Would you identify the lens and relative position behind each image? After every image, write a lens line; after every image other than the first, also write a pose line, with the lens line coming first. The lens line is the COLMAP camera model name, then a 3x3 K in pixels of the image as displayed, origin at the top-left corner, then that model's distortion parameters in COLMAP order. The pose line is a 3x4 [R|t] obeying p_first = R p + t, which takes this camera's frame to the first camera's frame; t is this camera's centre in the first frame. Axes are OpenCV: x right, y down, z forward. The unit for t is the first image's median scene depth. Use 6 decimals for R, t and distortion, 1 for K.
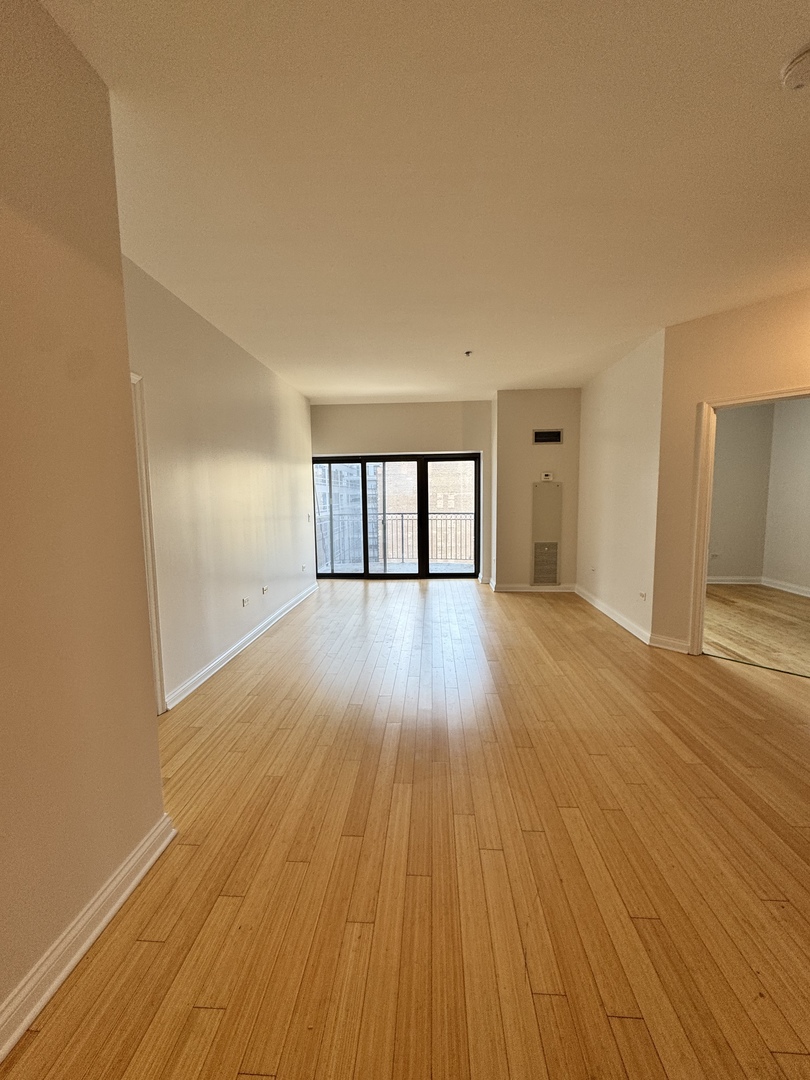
lens RADIAL K [[433.0, 0, 404.1], [0, 433.0, 542.3], [0, 0, 1]] dist [-0.001200, 0.000017]
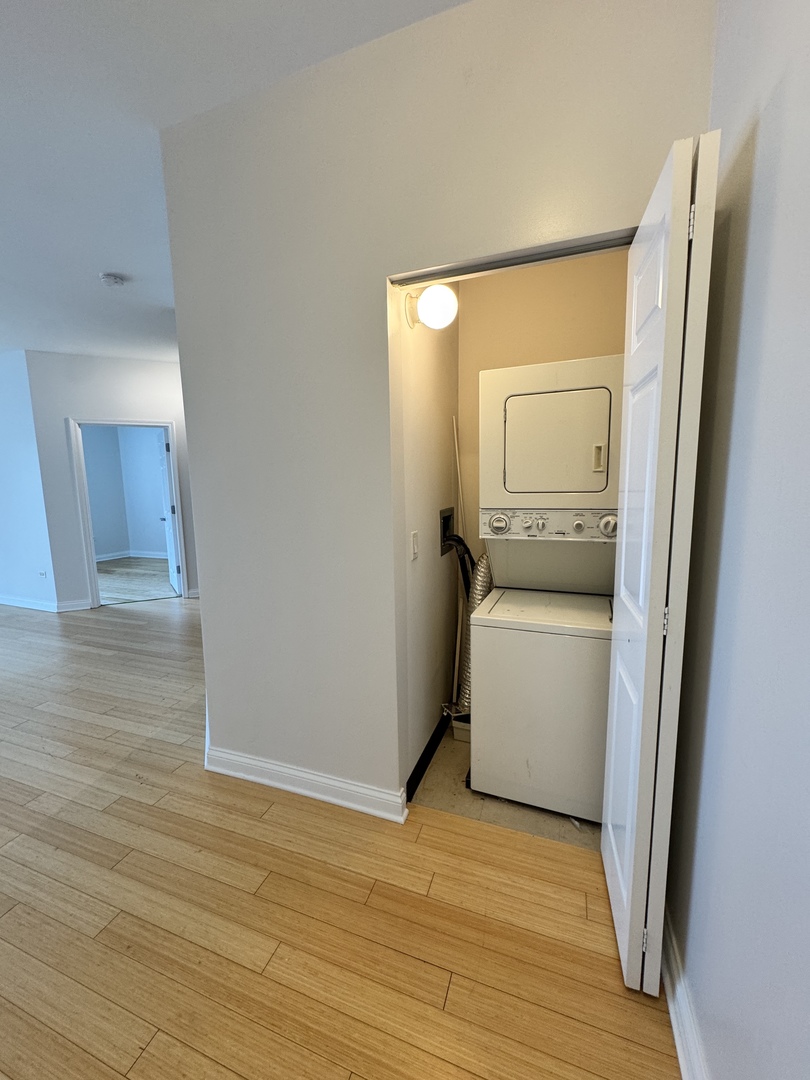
lens RADIAL K [[433.0, 0, 407.2], [0, 433.0, 541.8], [0, 0, 1]] dist [-0.001200, 0.000017]
pose [[0.287864, -0.123989, 0.949611, -0.274767], [0.111503, 0.989179, 0.095354, 0.035563], [-0.951158, 0.078435, 0.298574, -0.306167]]
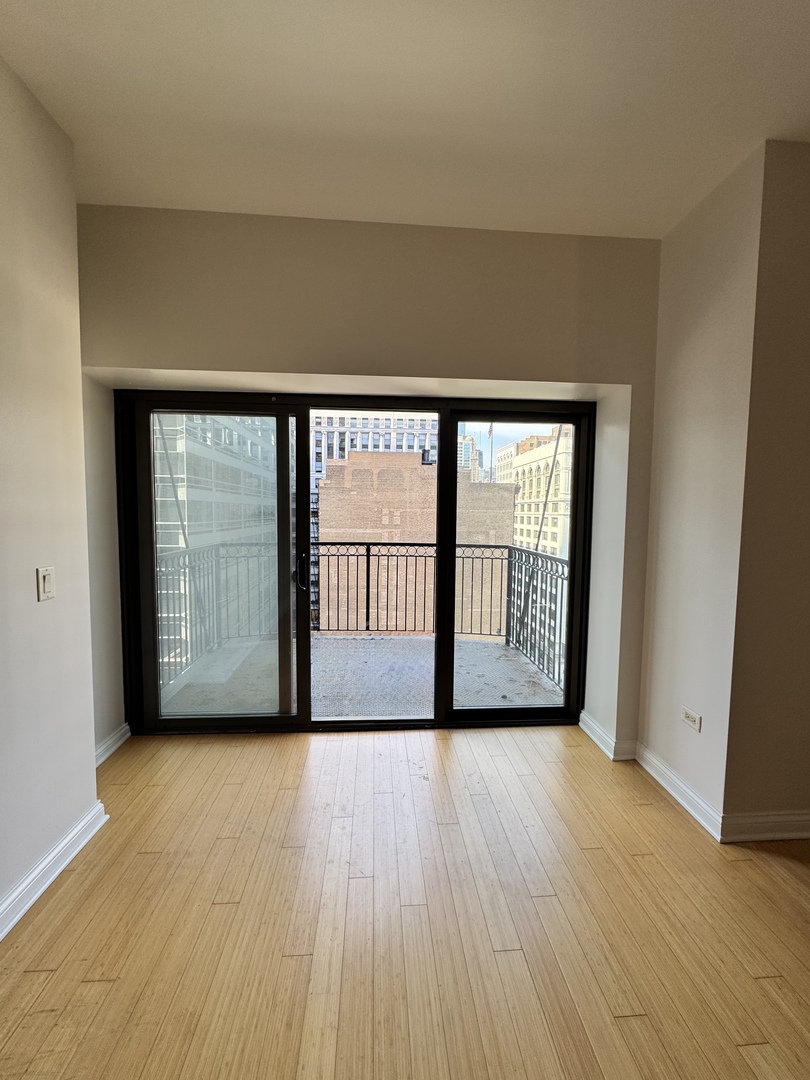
lens RADIAL K [[433.0, 0, 406.6], [0, 433.0, 537.8], [0, 0, 1]] dist [-0.001200, 0.000017]
pose [[0.990026, 0.017364, 0.139813, -0.071389], [-0.010883, 0.998836, -0.046990, -0.114404], [-0.140466, 0.045000, 0.989062, 1.115213]]
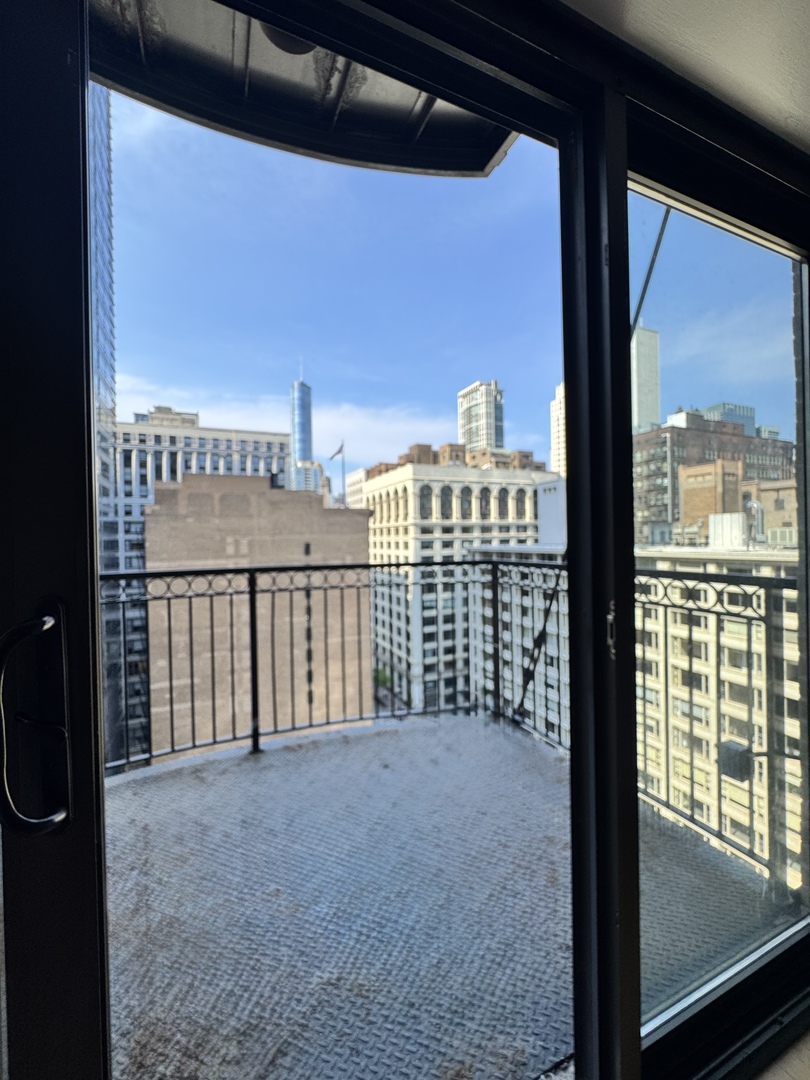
lens RADIAL K [[433.0, 0, 403.4], [0, 433.0, 542.8], [0, 0, 1]] dist [-0.001200, 0.000017]
pose [[0.888372, -0.008800, 0.459040, -0.101294], [0.056073, 0.994411, -0.089454, -0.123679], [-0.455688, 0.105208, 0.883900, 1.646131]]
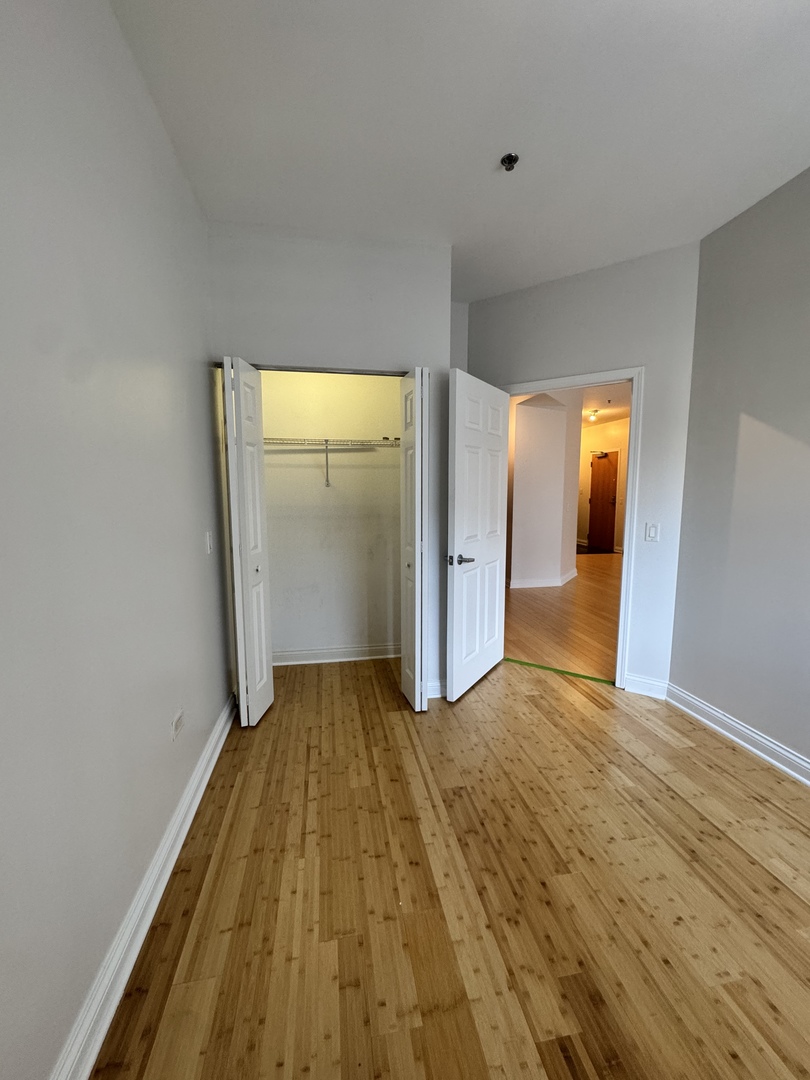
lens RADIAL K [[433.0, 0, 406.8], [0, 433.0, 539.0], [0, 0, 1]] dist [-0.001200, 0.000017]
pose [[-0.969066, 0.047384, -0.242210, 1.166281], [-0.007448, 0.975334, 0.220607, -0.166624], [0.246689, 0.215587, -0.944810, 1.503453]]
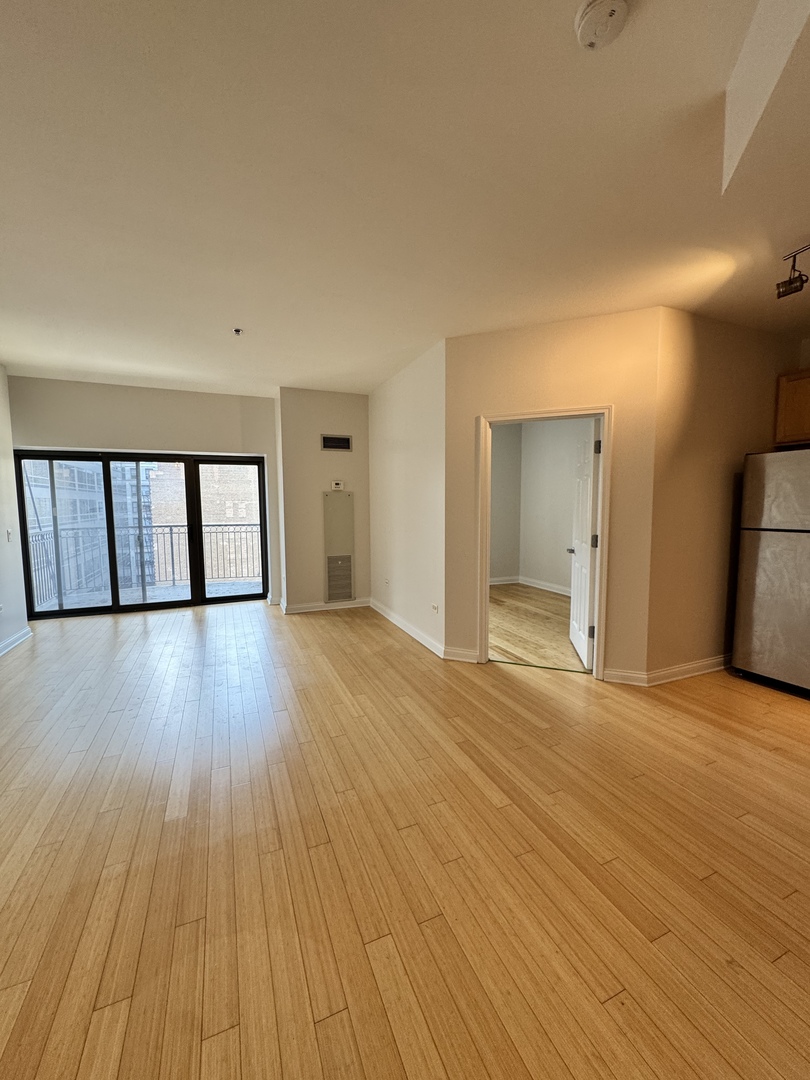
lens RADIAL K [[433.0, 0, 406.0], [0, 433.0, 540.4], [0, 0, 1]] dist [-0.001200, 0.000017]
pose [[0.892811, -0.031091, 0.449357, 0.055989], [0.041903, 0.999022, -0.014133, -0.019867], [-0.448478, 0.031447, 0.893241, 0.149433]]
